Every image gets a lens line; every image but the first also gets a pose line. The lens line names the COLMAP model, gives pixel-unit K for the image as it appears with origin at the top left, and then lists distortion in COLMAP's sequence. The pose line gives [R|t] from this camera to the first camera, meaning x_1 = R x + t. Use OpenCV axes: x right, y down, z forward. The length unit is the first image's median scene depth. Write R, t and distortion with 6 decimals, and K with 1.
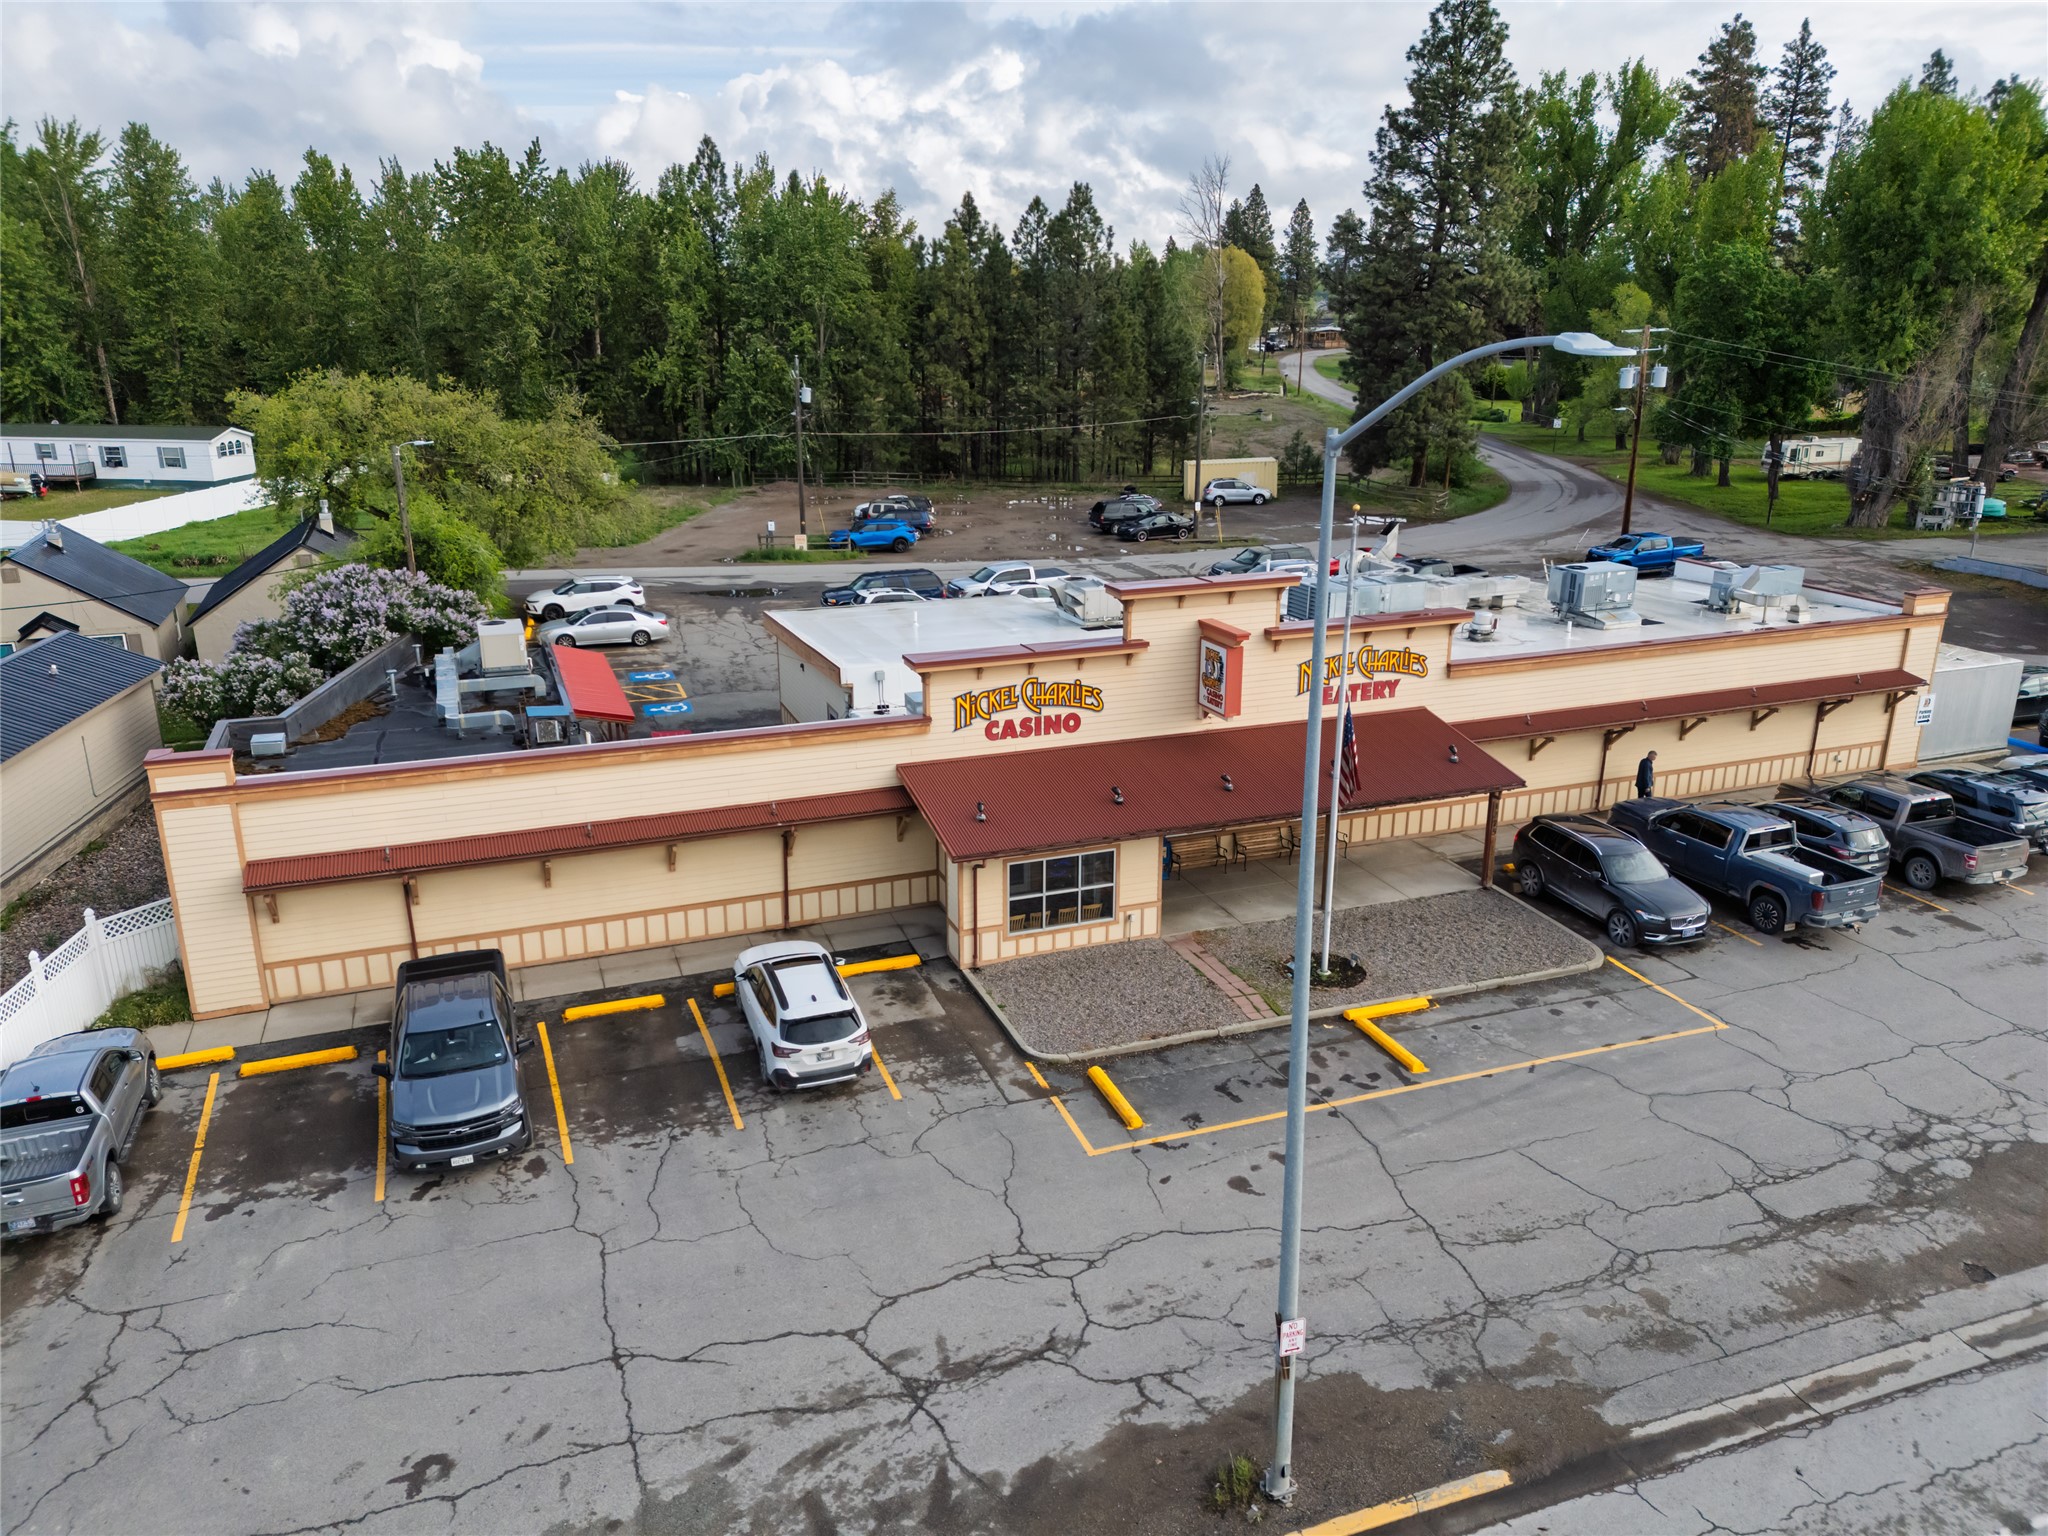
lens RADIAL K [[1487.8, 0, 1024.0], [0, 1487.8, 768.0], [0, 0, 1]] dist [0.091701, -0.091317]
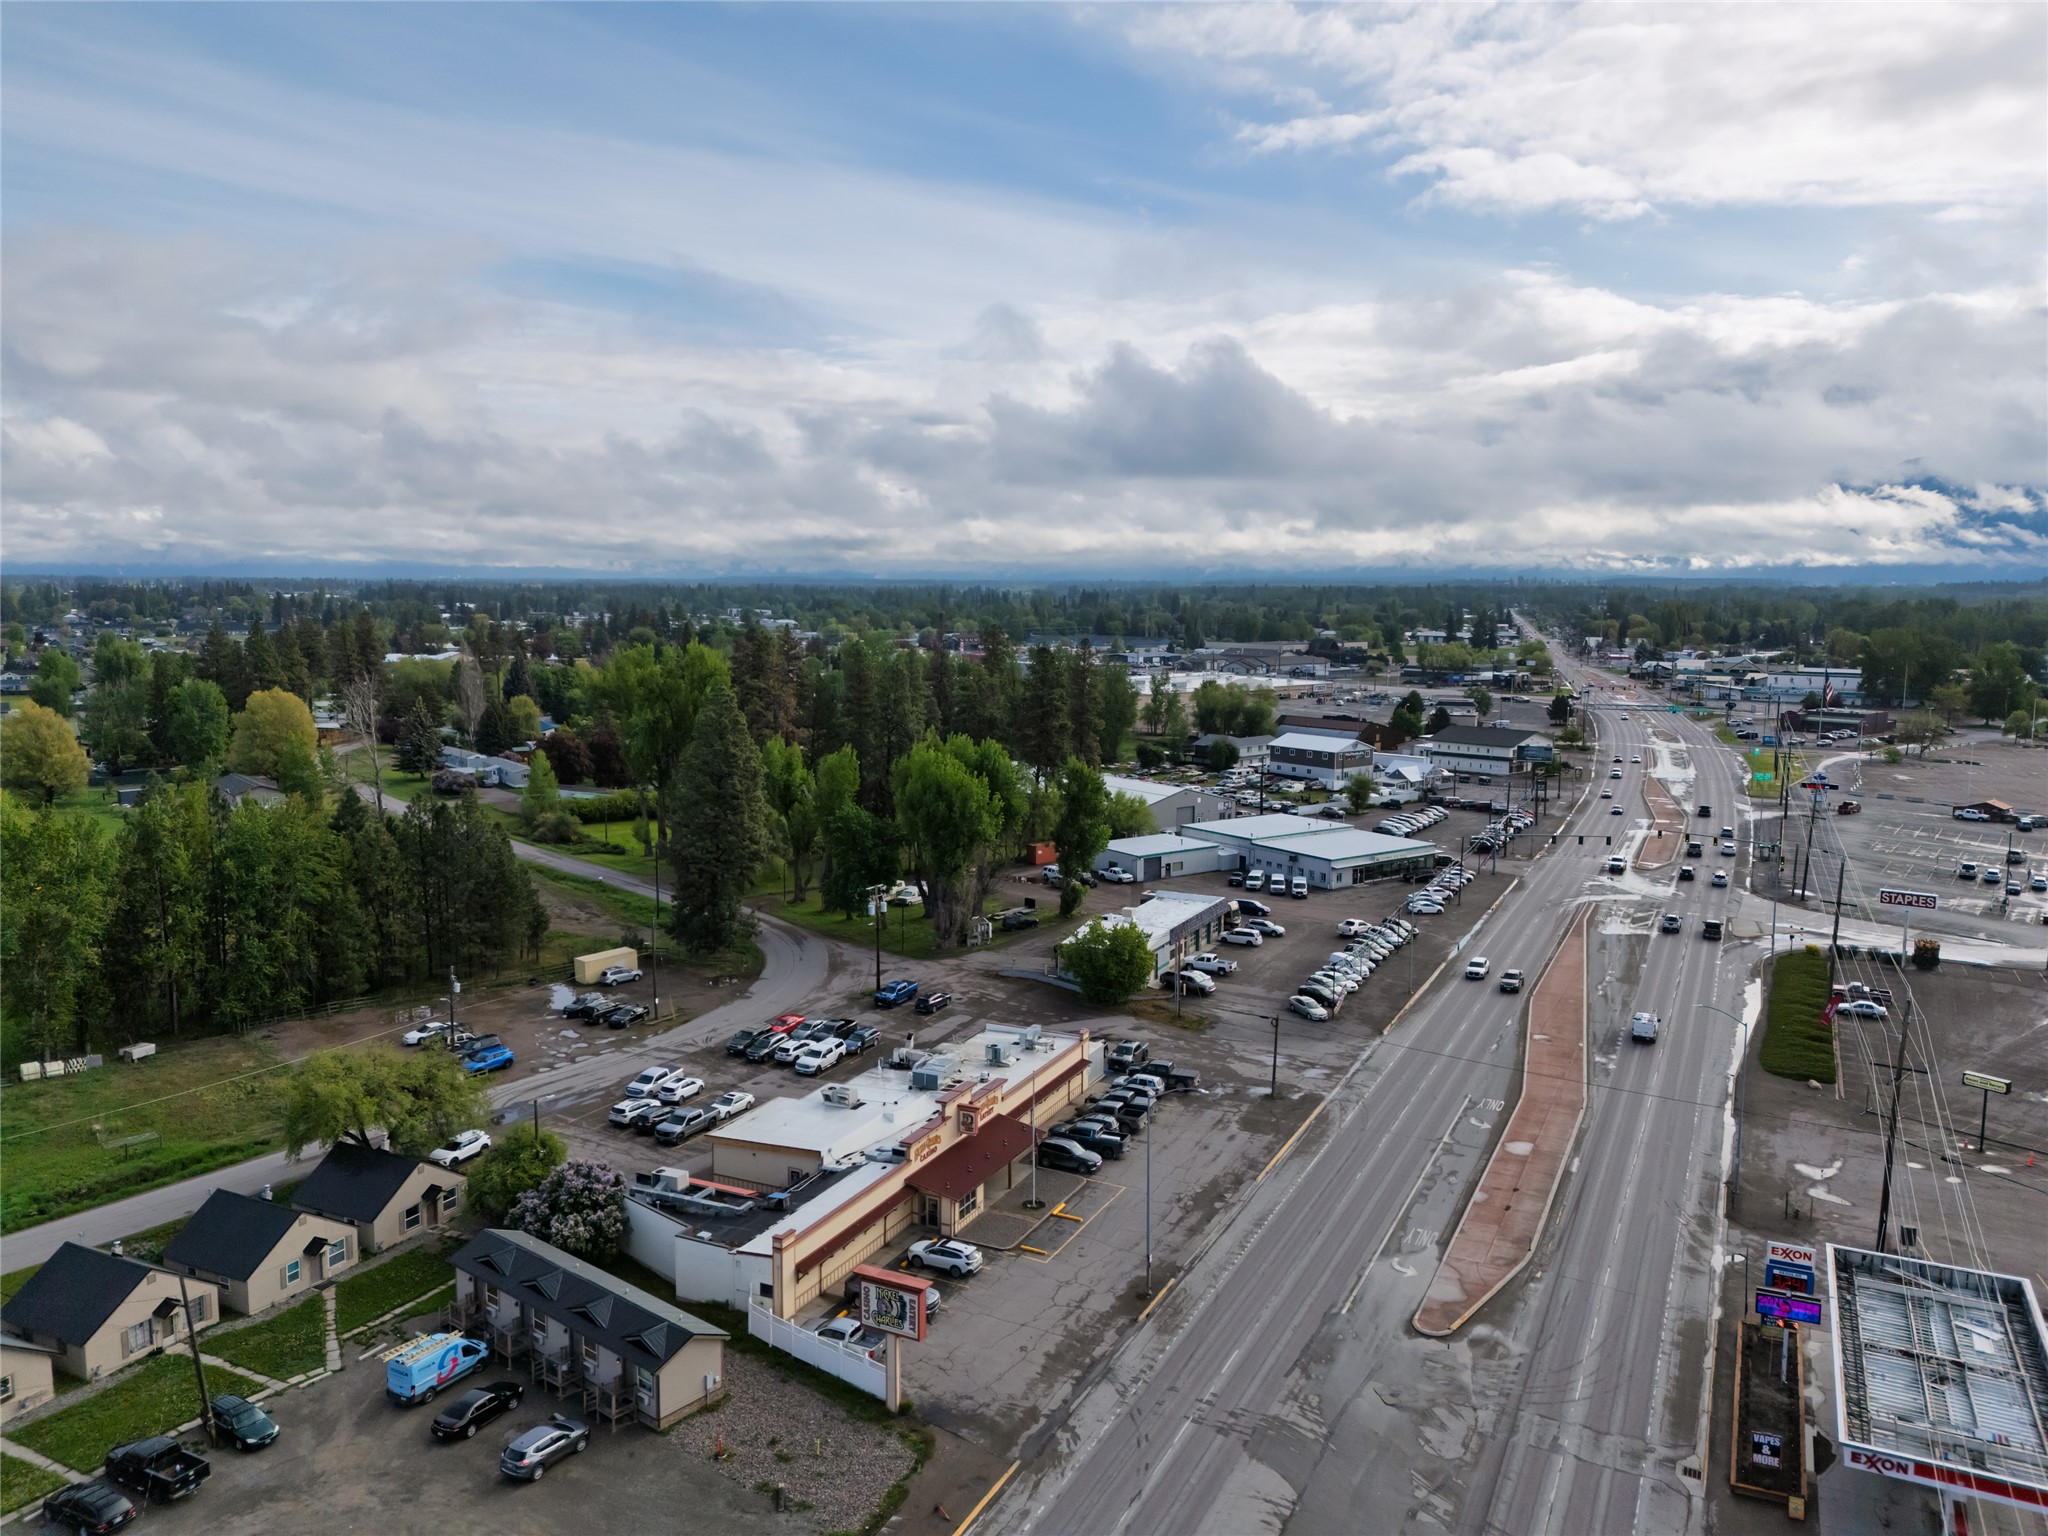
lens RADIAL K [[1487.8, 0, 1024.0], [0, 1487.8, 768.0], [0, 0, 1]] dist [0.091701, -0.091317]
pose [[0.730095, -0.083185, 0.678263, -1.896275], [0.205778, 0.973254, -0.102139, -0.451476], [-0.651626, 0.214143, 0.727686, -1.546766]]
